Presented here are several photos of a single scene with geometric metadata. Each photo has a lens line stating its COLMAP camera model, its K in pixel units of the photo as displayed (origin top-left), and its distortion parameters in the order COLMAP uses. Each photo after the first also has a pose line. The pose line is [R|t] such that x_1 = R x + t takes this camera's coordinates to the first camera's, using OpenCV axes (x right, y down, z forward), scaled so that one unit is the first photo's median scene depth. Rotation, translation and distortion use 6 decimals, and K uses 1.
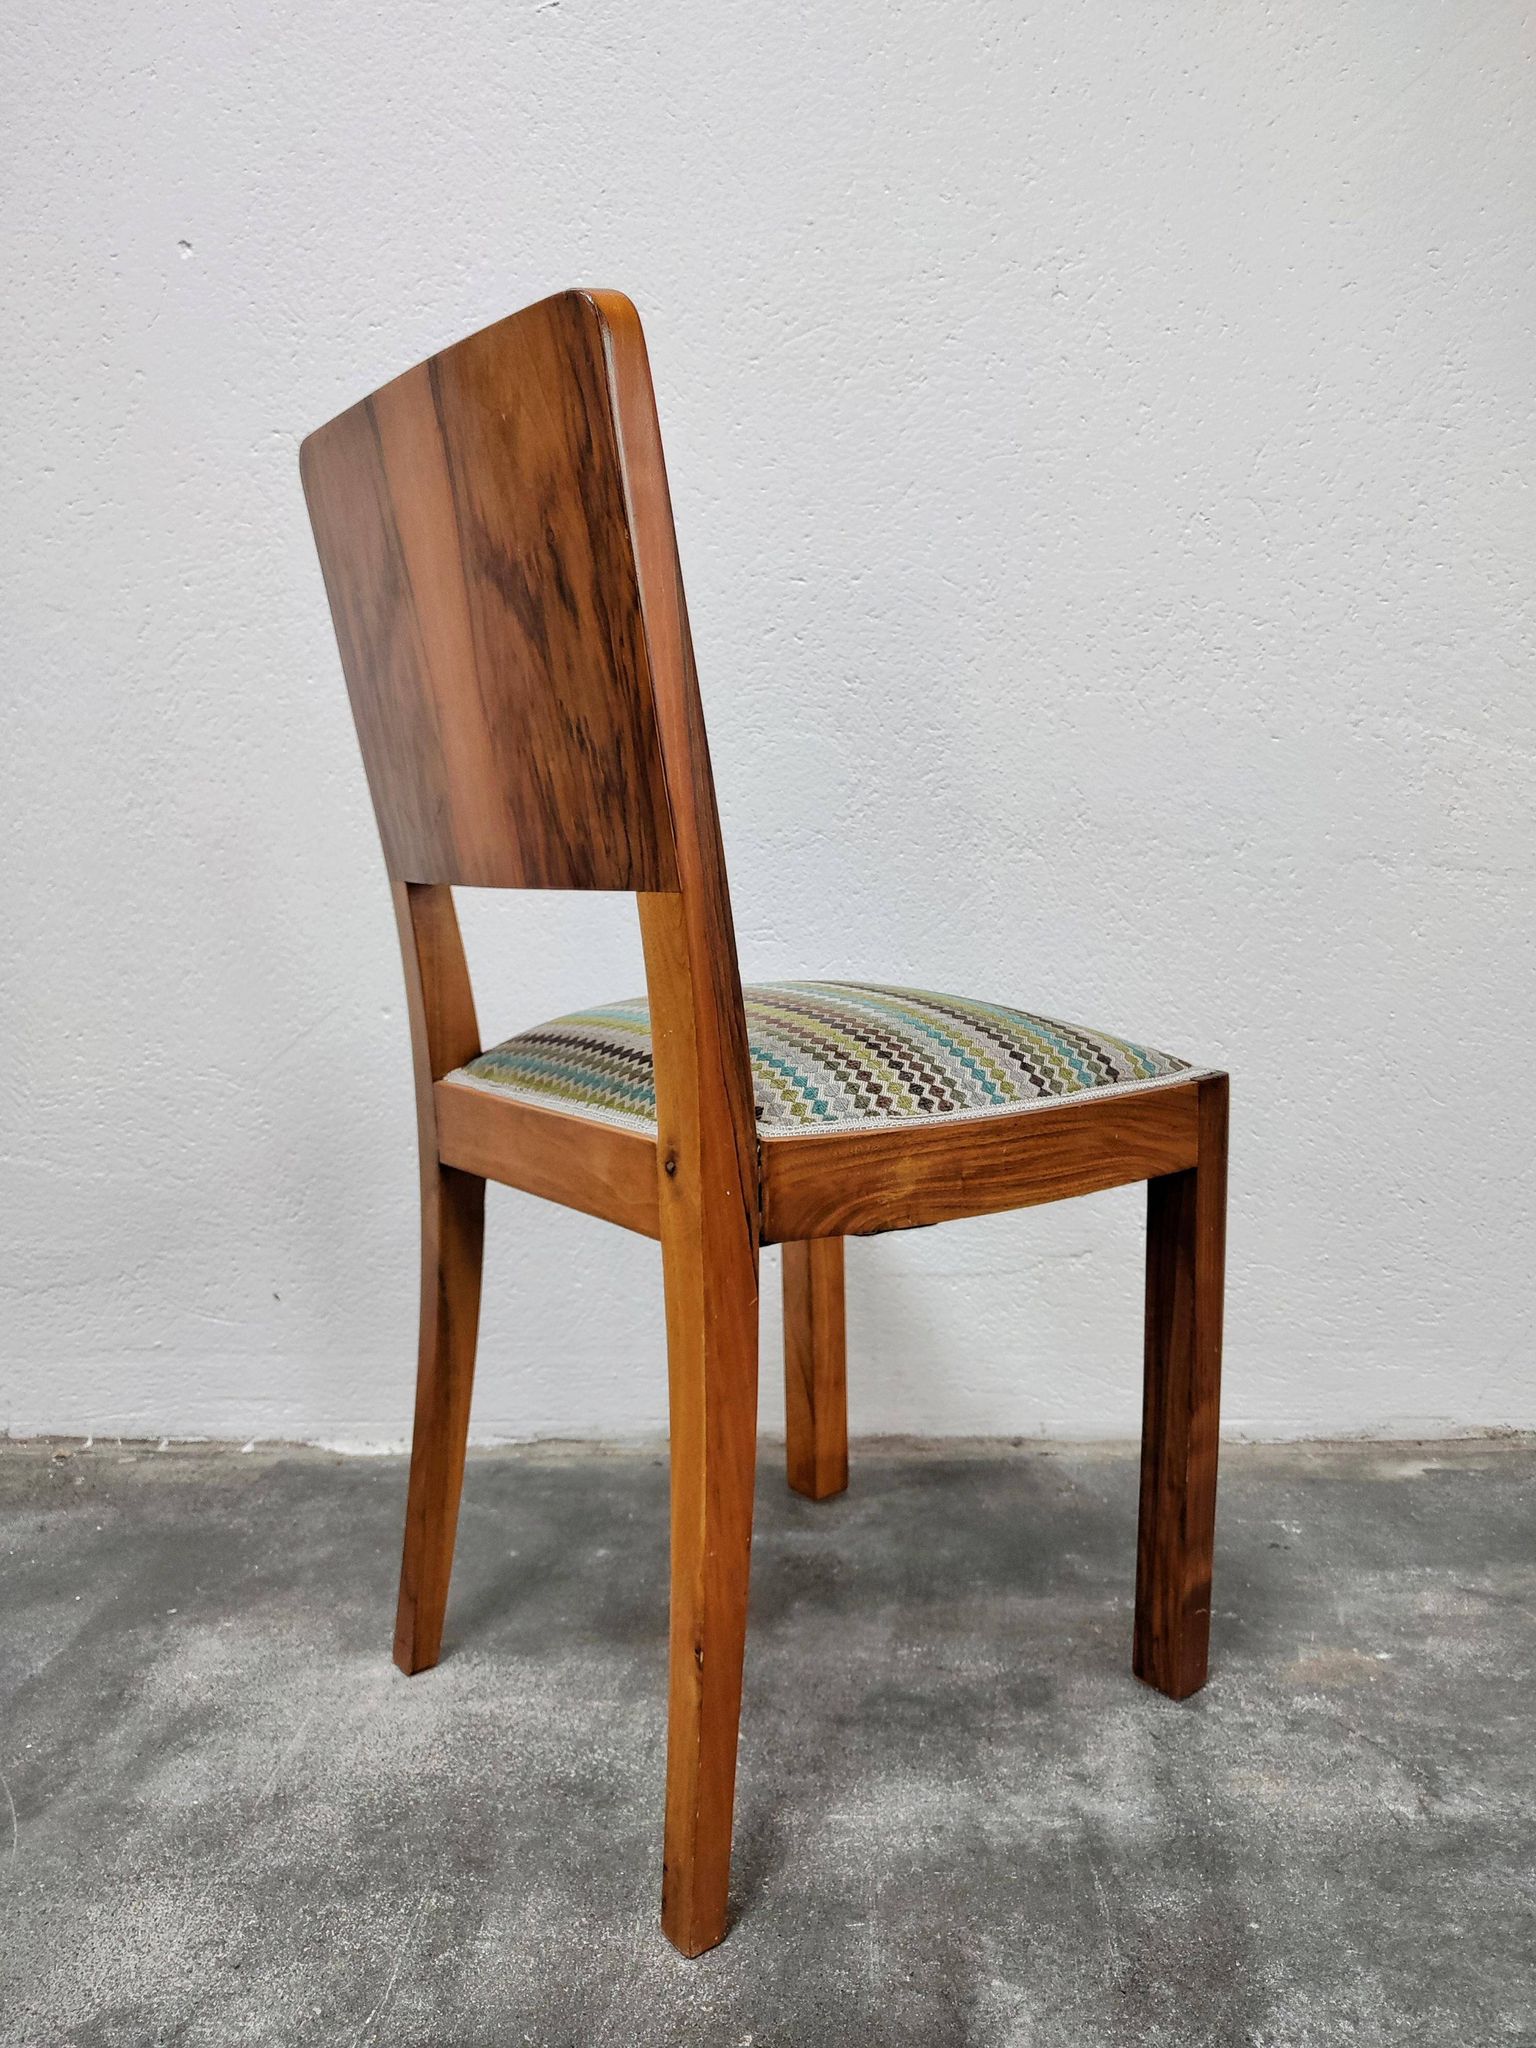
lens RADIAL K [[1407.4, 0, 825.1], [0, 1407.4, 909.2], [0, 0, 1]] dist [-0.001743, 0.002117]
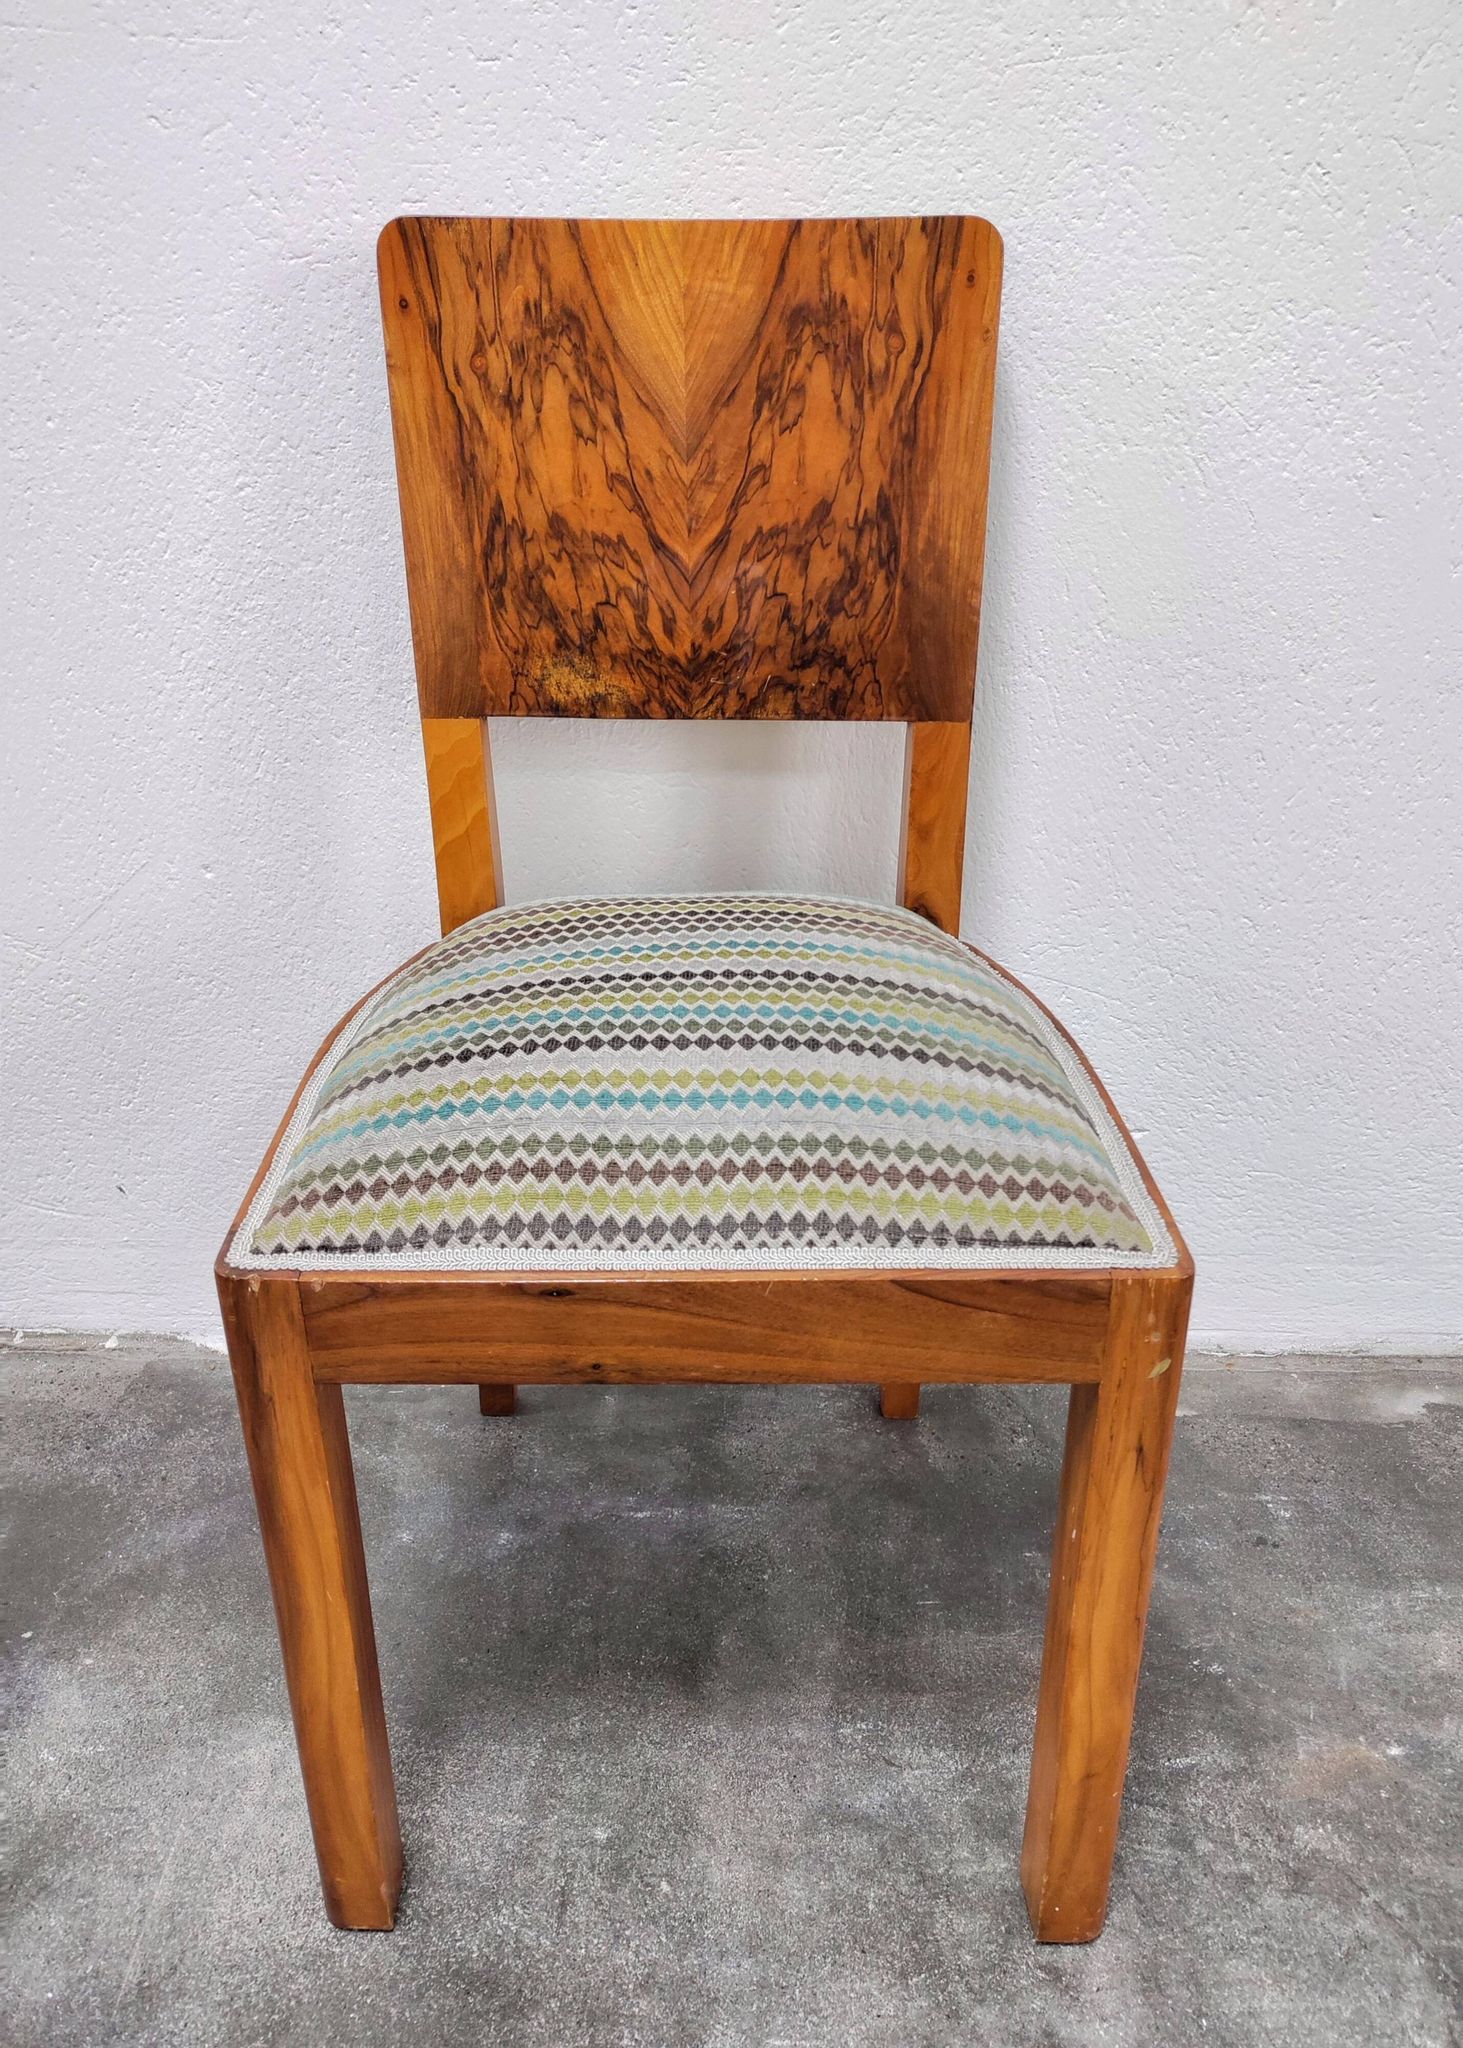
lens RADIAL K [[1541.3, 0, 720.5], [0, 1541.3, 1127.8], [0, 0, 1]] dist [0.003074, -0.002915]
pose [[0.999915, 0.004311, -0.012316, -0.011764], [0.000252, 0.937291, 0.348548, -0.148467], [0.013046, -0.348522, 0.937210, 0.200690]]
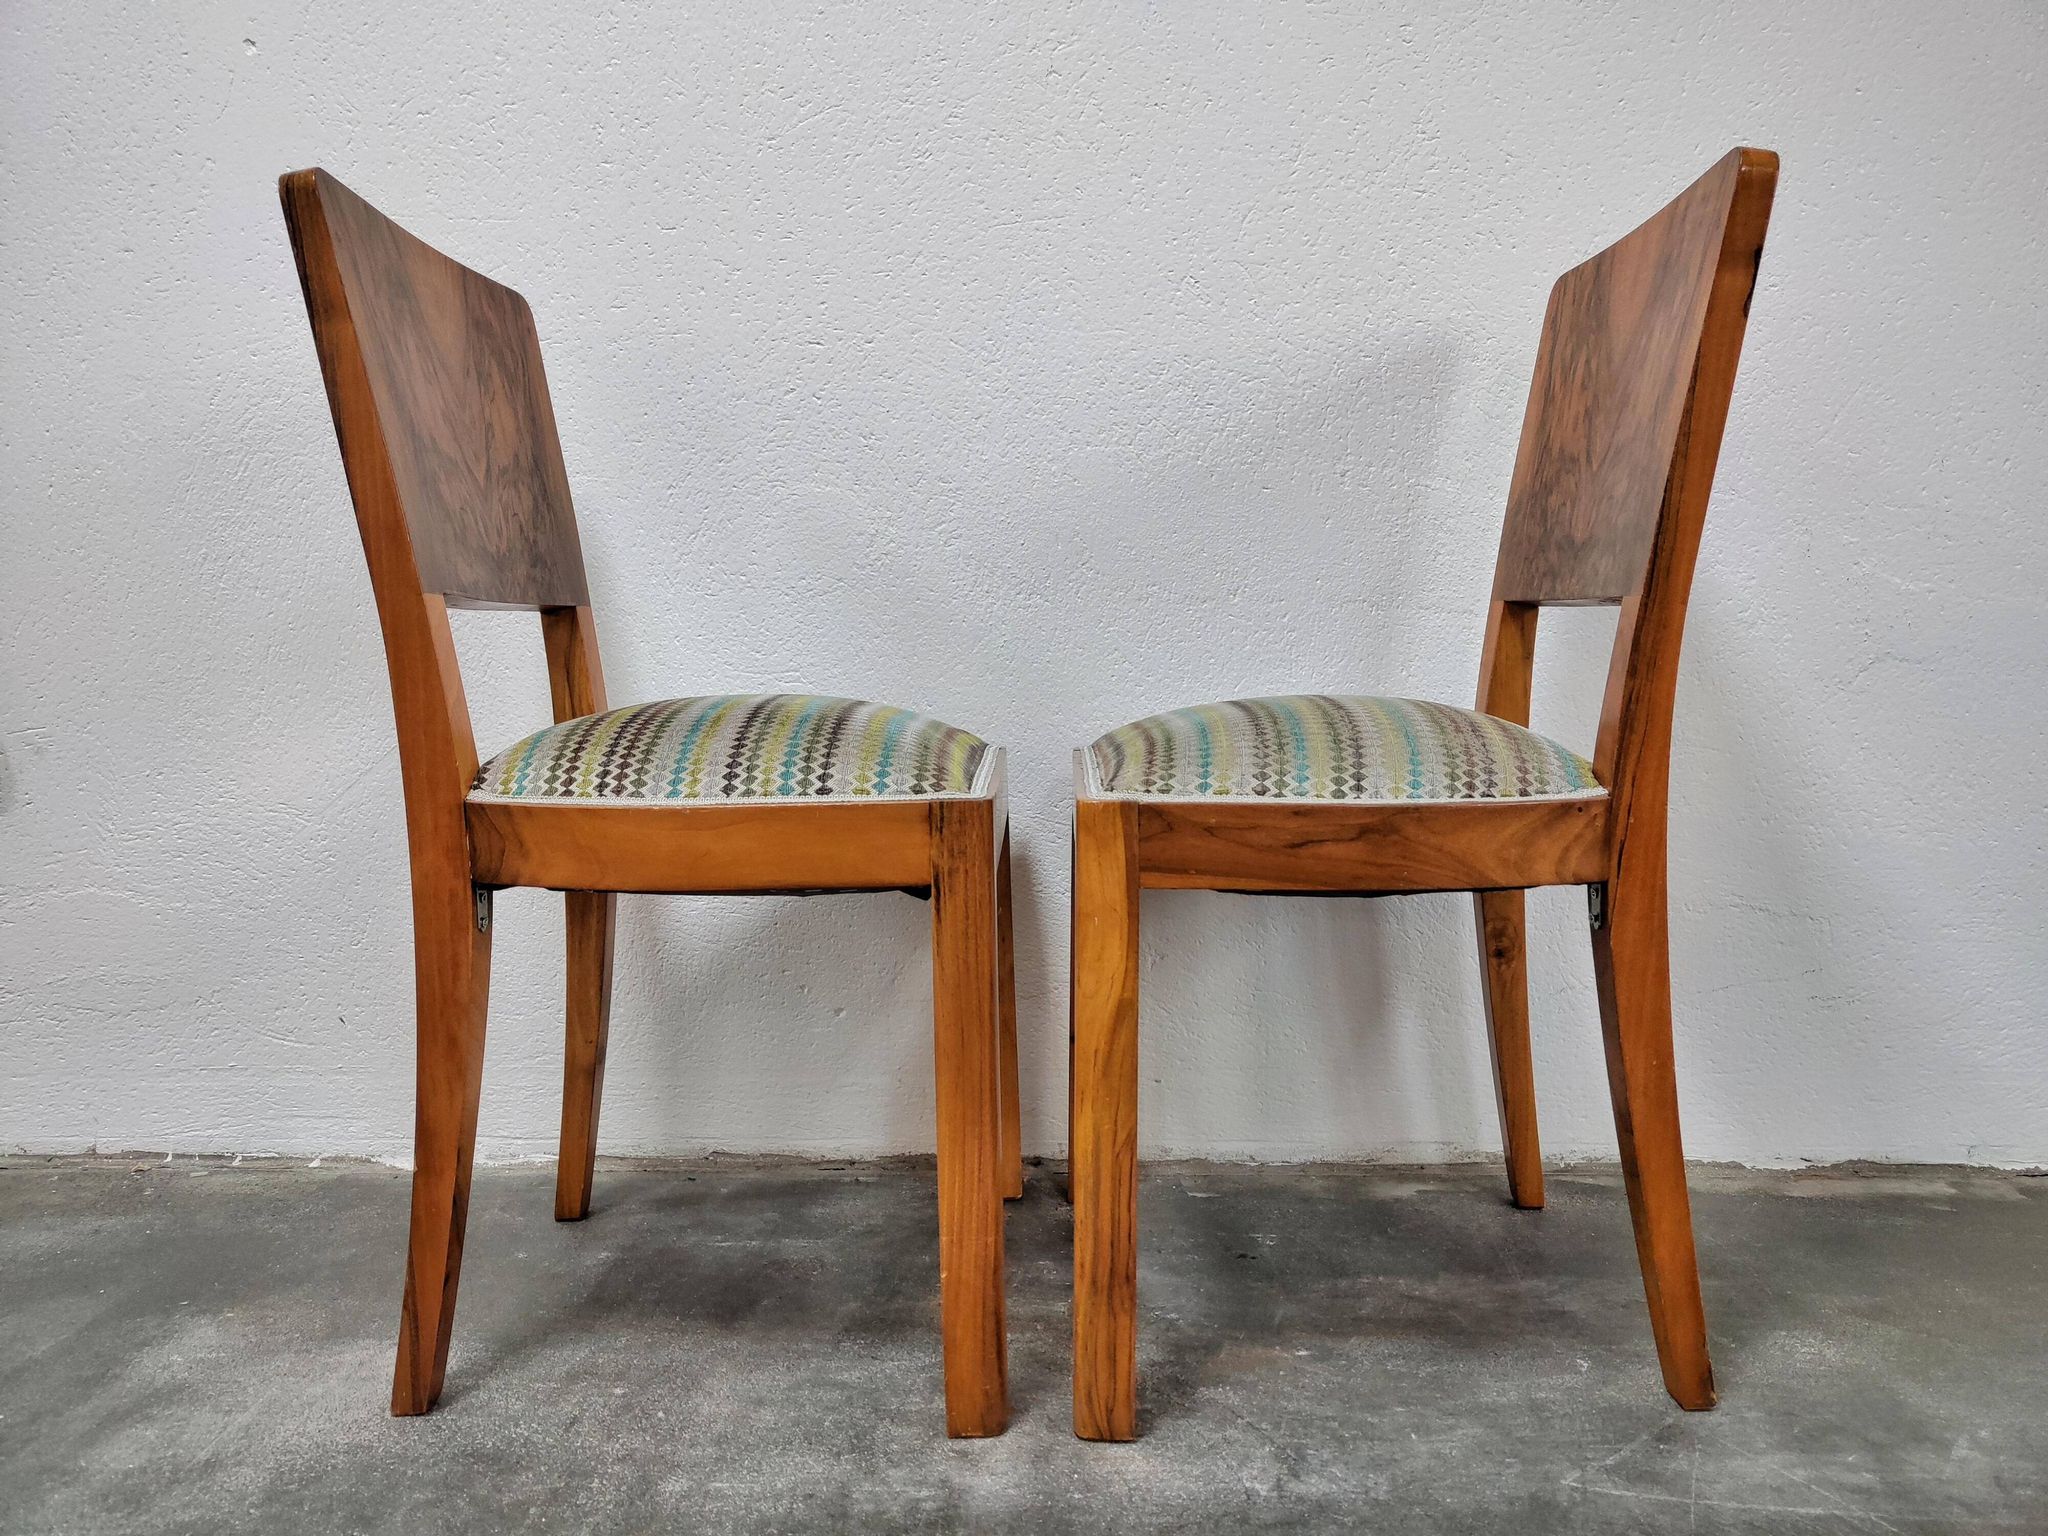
lens RADIAL K [[1336.7, 0, 916.8], [0, 1336.7, 646.8], [0, 0, 1]] dist [0.009007, -0.000279]
pose [[0.999429, -0.004112, -0.033537, 0.129687], [0.003379, 0.999755, -0.021888, 0.025743], [0.033619, 0.021763, 0.999198, -0.010466]]
